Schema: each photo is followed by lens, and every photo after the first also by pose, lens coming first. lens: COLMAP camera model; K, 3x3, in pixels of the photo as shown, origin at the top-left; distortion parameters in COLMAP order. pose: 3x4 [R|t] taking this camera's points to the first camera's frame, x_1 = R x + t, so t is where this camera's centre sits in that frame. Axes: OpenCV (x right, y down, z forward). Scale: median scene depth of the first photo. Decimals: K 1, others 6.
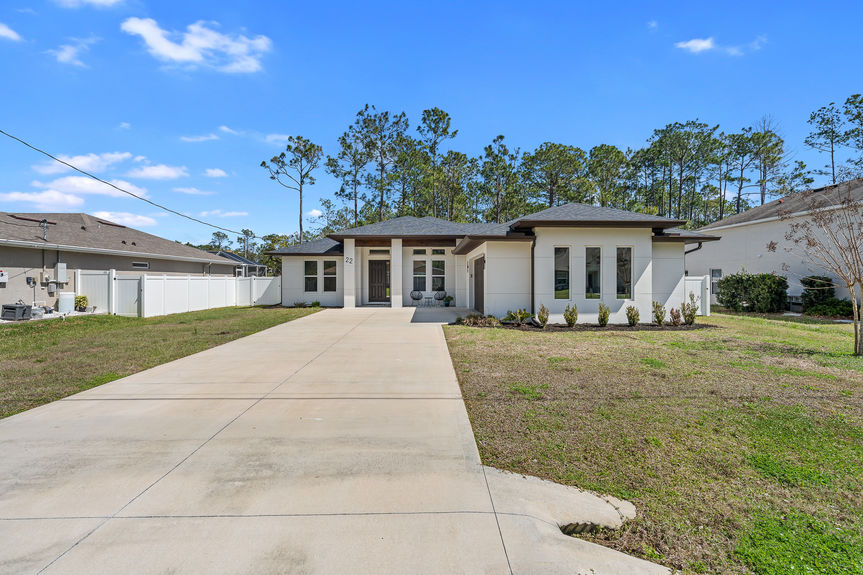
lens RADIAL K [[392.7, 0, 430.1], [0, 392.7, 271.3], [0, 0, 1]] dist [-0.012590, 0.006287]
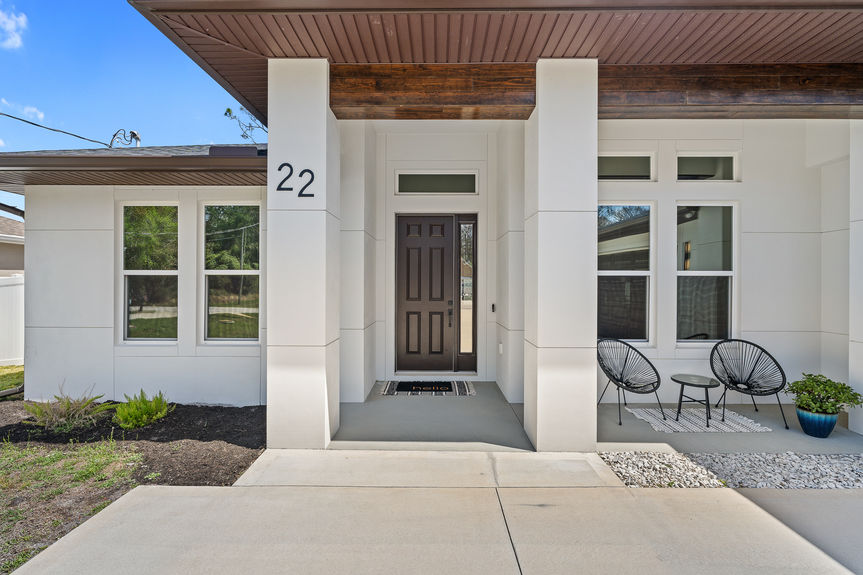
lens RADIAL K [[390.5, 0, 431.9], [0, 390.5, 278.8], [0, 0, 1]] dist [-0.002777, 0.000653]
pose [[0.999747, 0.004563, -0.022012, -0.125597], [-0.004315, 0.999927, 0.011306, 0.012454], [0.022062, -0.011208, 0.999694, 0.732755]]
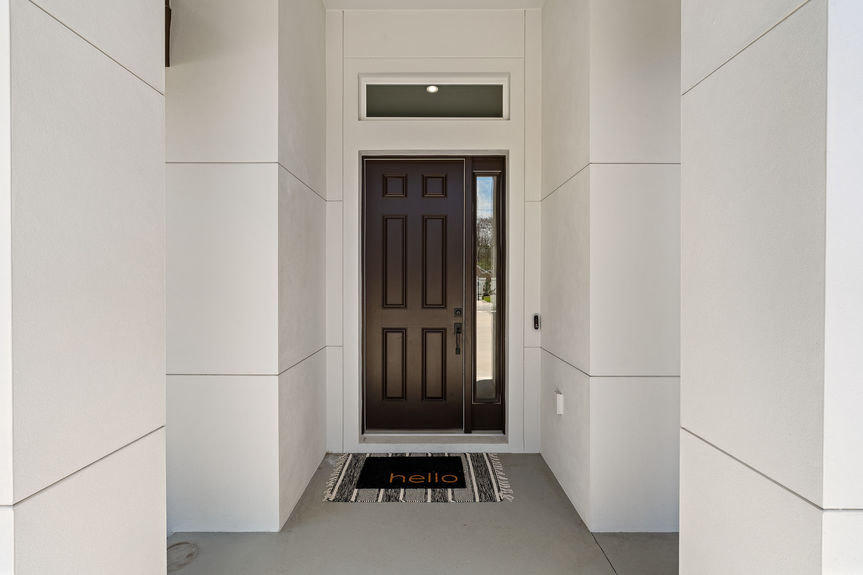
lens RADIAL K [[390.5, 0, 431.9], [0, 390.5, 278.8], [0, 0, 1]] dist [-0.002777, 0.000653]
pose [[0.999890, 0.002192, -0.014642, -0.127017], [-0.002023, 0.999932, 0.011510, 0.016896], [0.014667, -0.011479, 0.999827, 0.846871]]
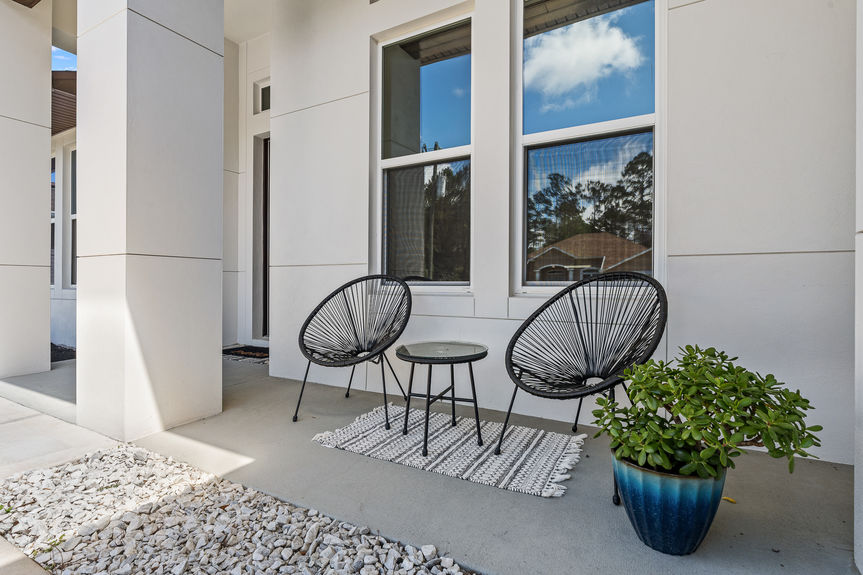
lens RADIAL K [[402.7, 0, 436.4], [0, 402.7, 275.2], [0, 0, 1]] dist [-0.001168, 0.000067]
pose [[0.875317, 0.004980, -0.483524, 0.036819], [0.001101, 0.999924, 0.012291, 0.044714], [0.483548, -0.011291, 0.875245, 0.843080]]
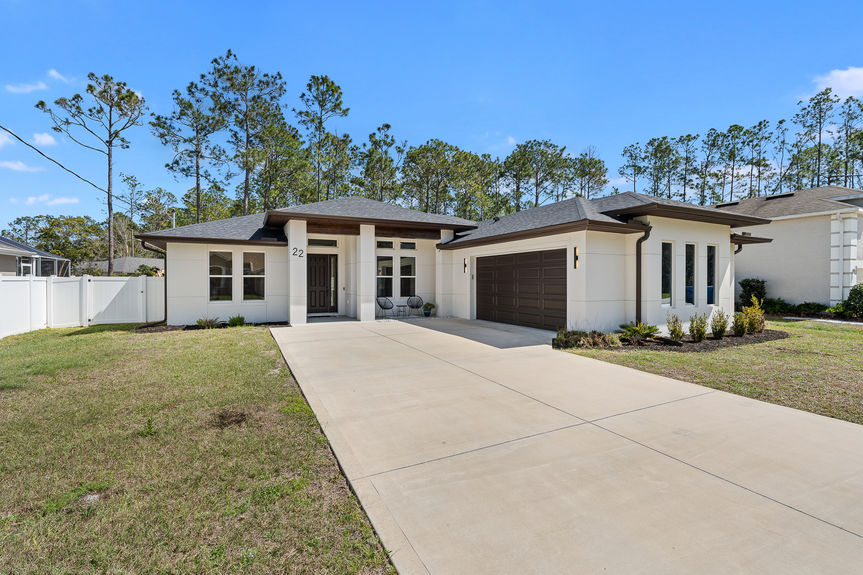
lens RADIAL K [[390.5, 0, 431.9], [0, 390.5, 278.8], [0, 0, 1]] dist [-0.002777, 0.000653]
pose [[0.902783, 0.003529, 0.430083, -0.253366], [-0.010401, 0.999853, 0.013628, 0.004628], [-0.429971, -0.016776, 0.902687, 0.273140]]
